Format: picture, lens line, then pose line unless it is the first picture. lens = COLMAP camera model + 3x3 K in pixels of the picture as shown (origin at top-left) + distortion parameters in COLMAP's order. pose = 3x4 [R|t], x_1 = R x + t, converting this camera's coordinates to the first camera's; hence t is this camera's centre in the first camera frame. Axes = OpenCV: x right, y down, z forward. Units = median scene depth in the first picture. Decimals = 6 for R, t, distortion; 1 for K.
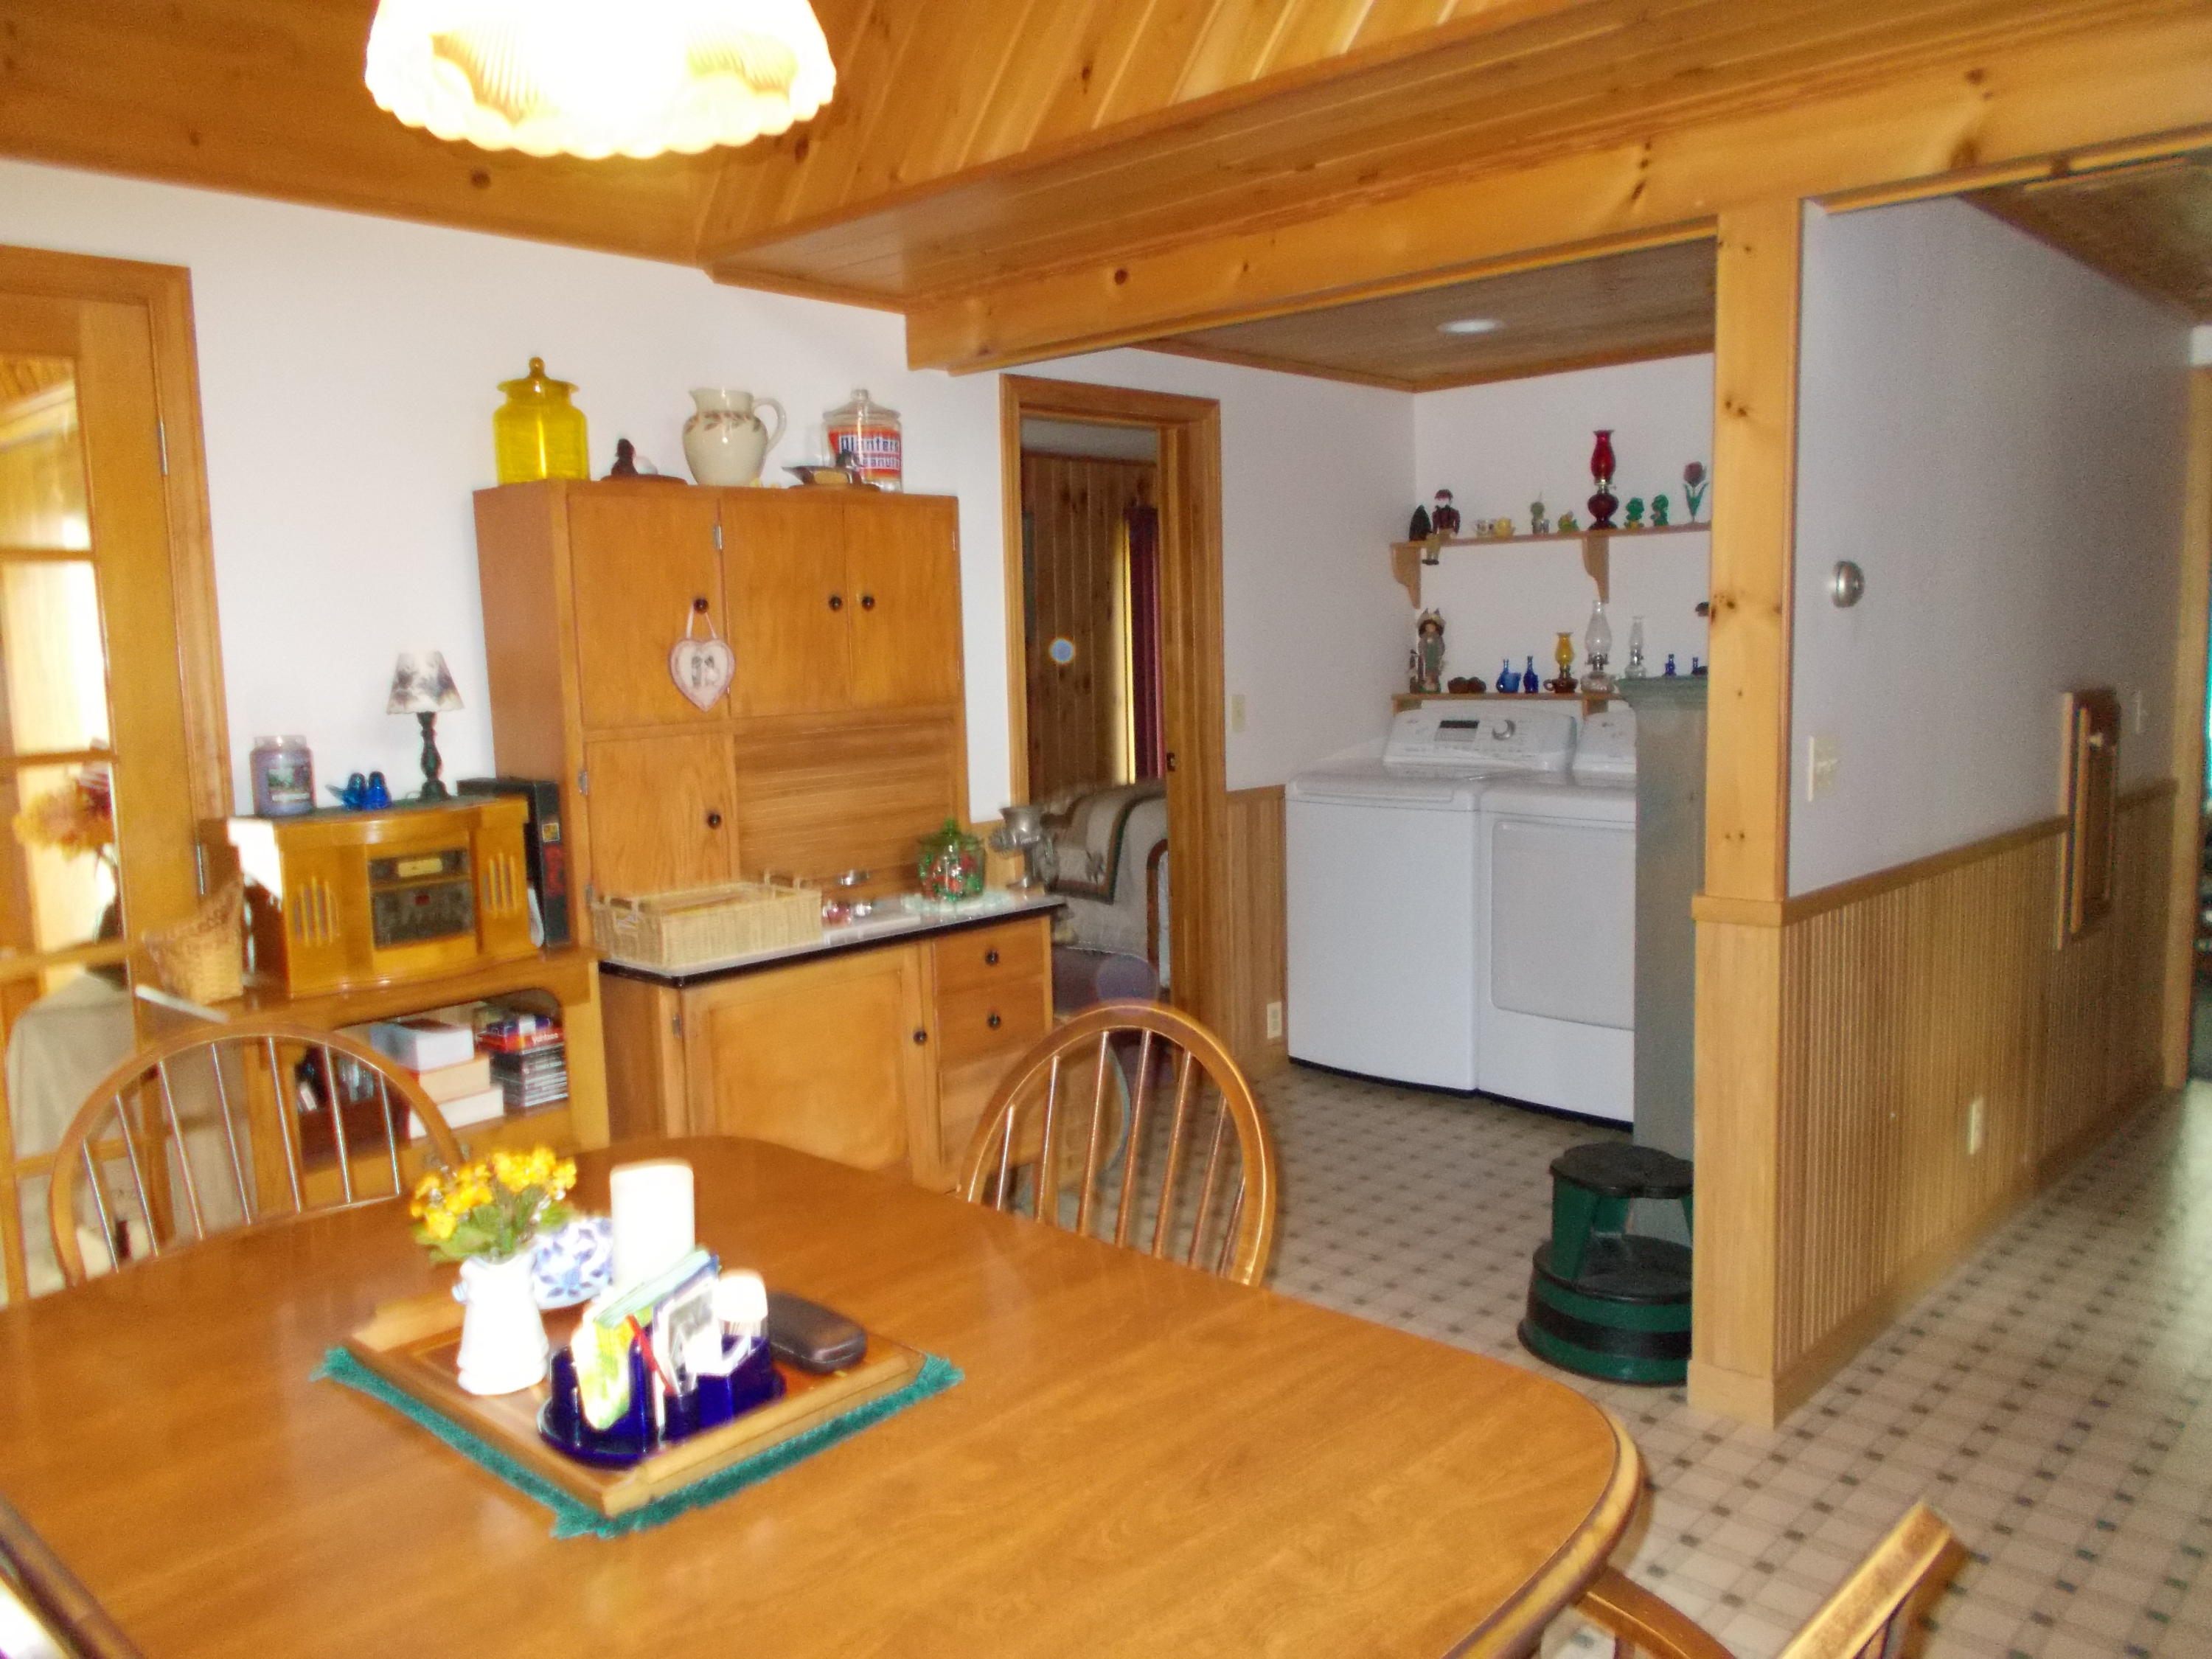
lens RADIAL K [[1676.0, 0, 1099.9], [0, 1676.0, 833.5], [0, 0, 1]] dist [-0.009758, 0.000783]
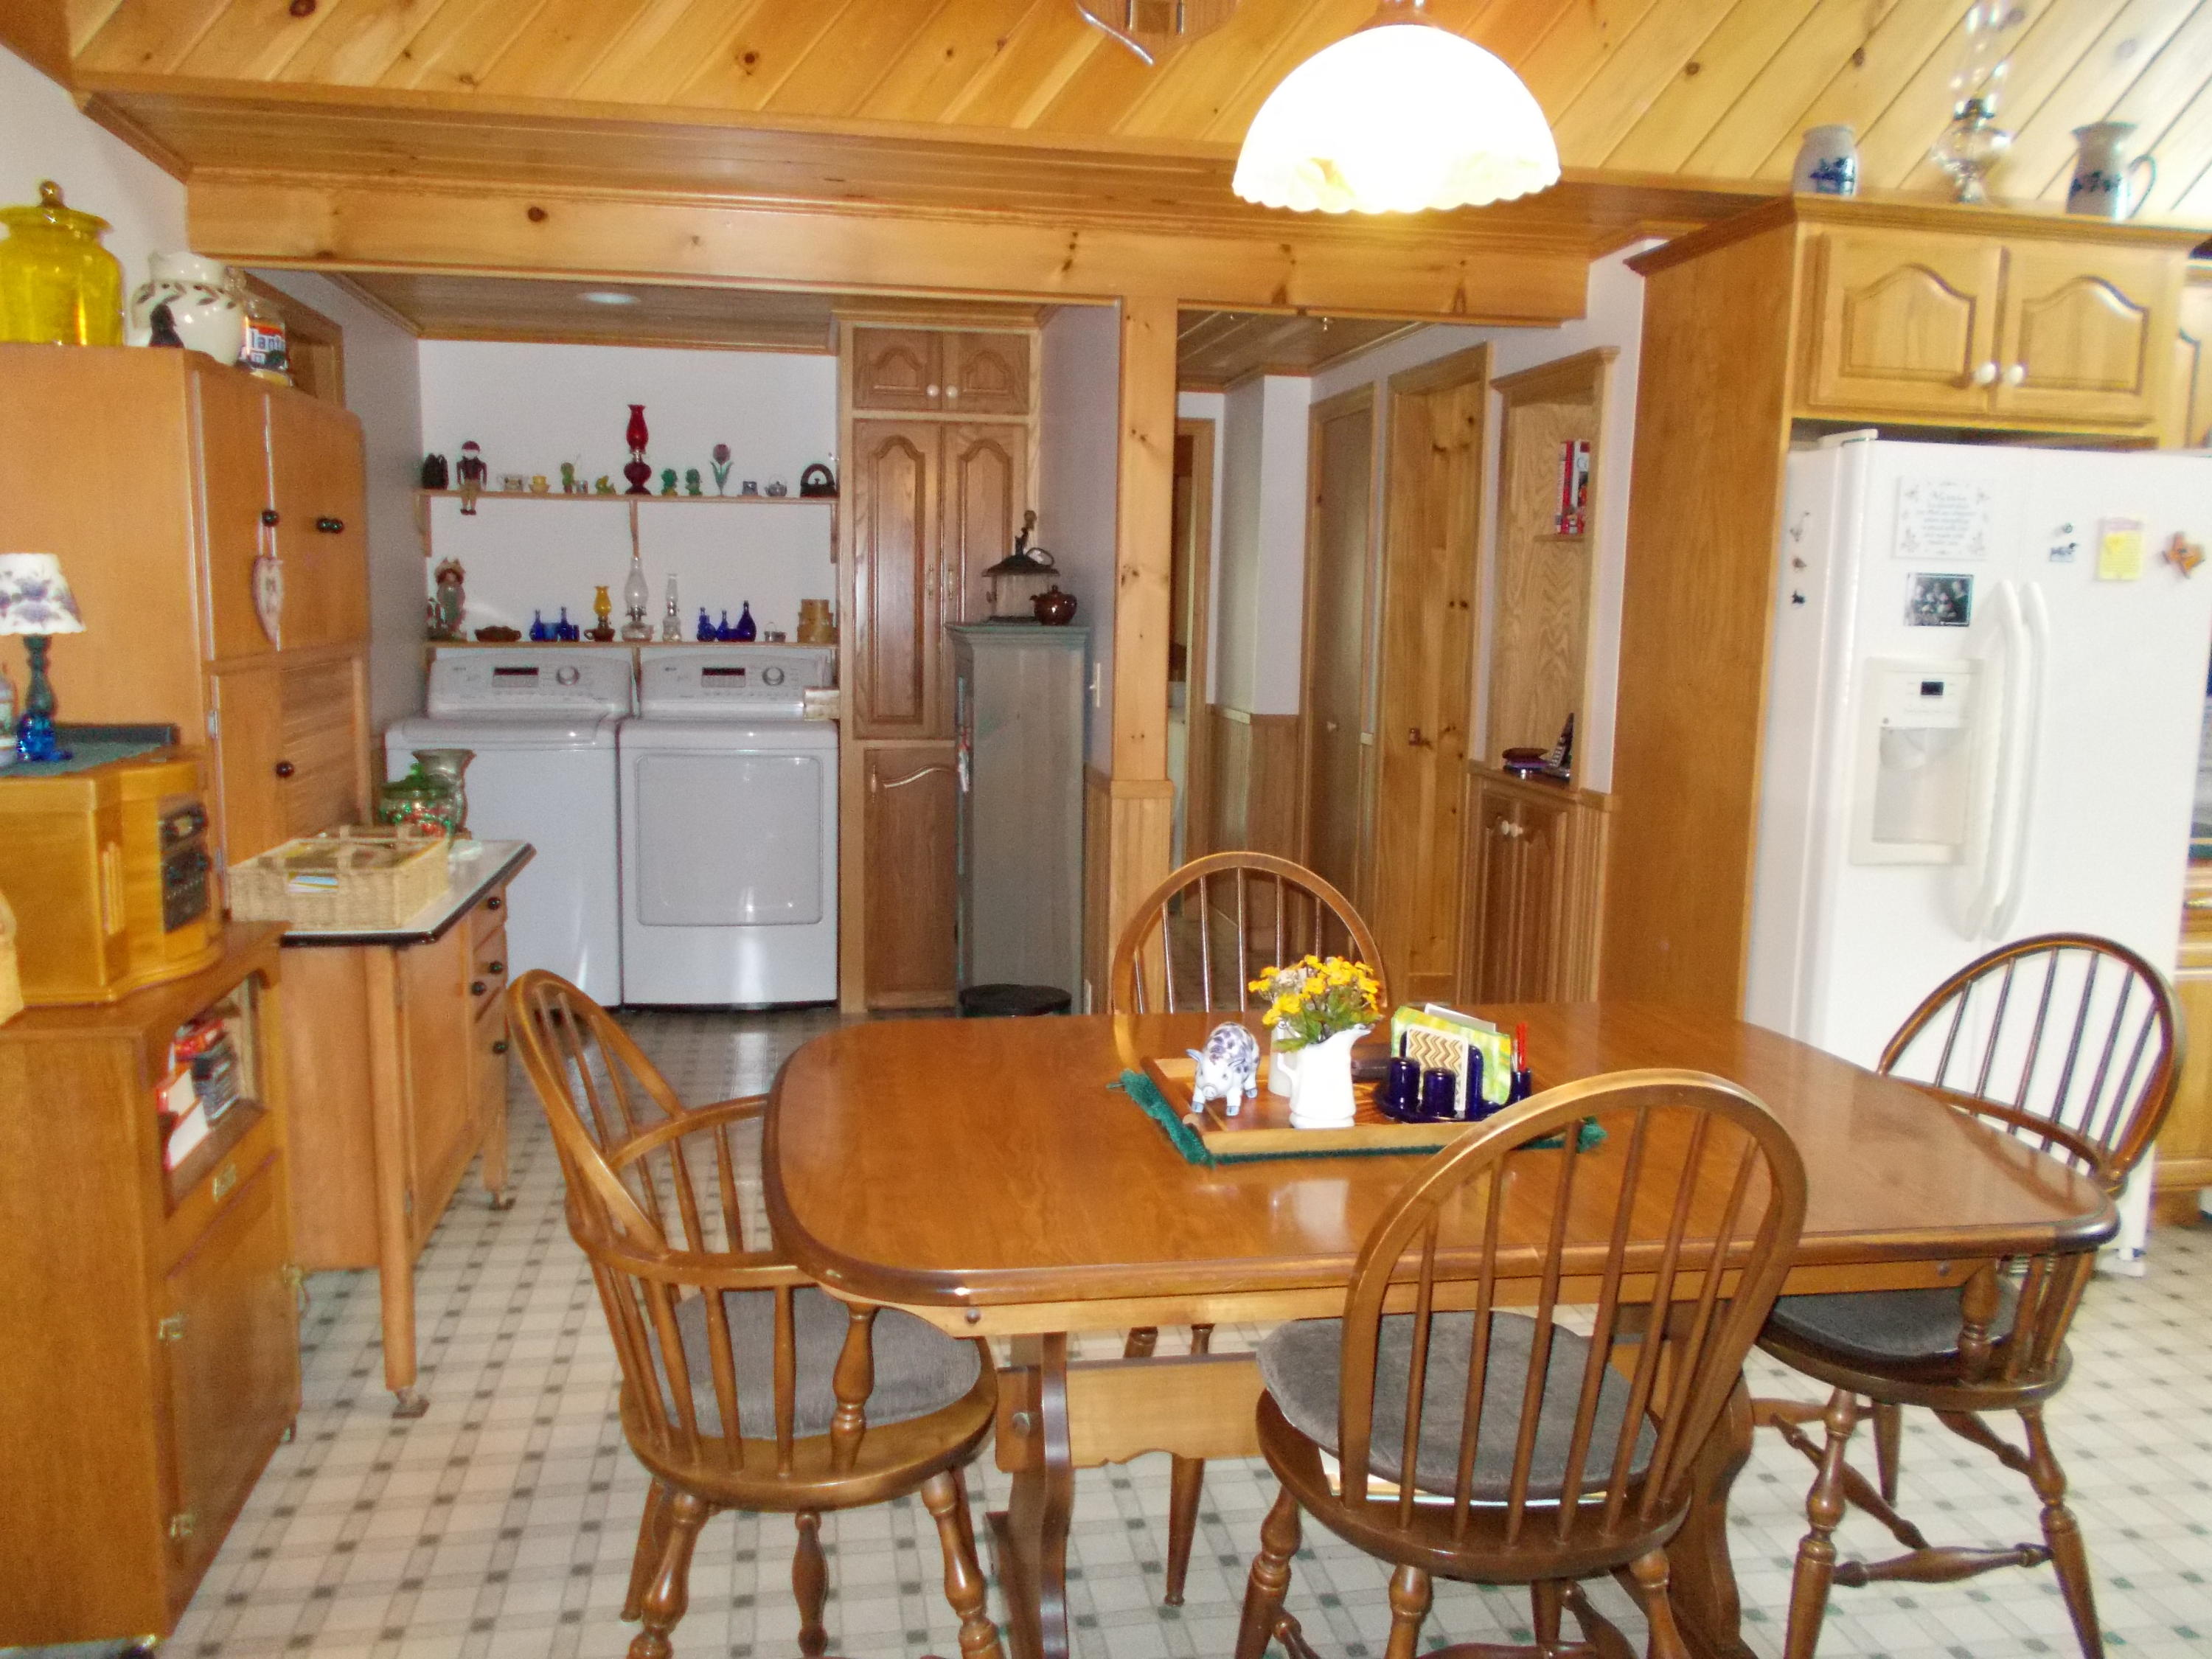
lens RADIAL K [[1676.0, 0, 1099.1], [0, 1676.0, 827.6], [0, 0, 1]] dist [-0.009758, 0.000783]
pose [[0.573447, -0.083228, 0.815004, -0.443063], [0.068056, 0.996227, 0.053849, 0.000054], [-0.816411, 0.024587, 0.576947, 0.111481]]
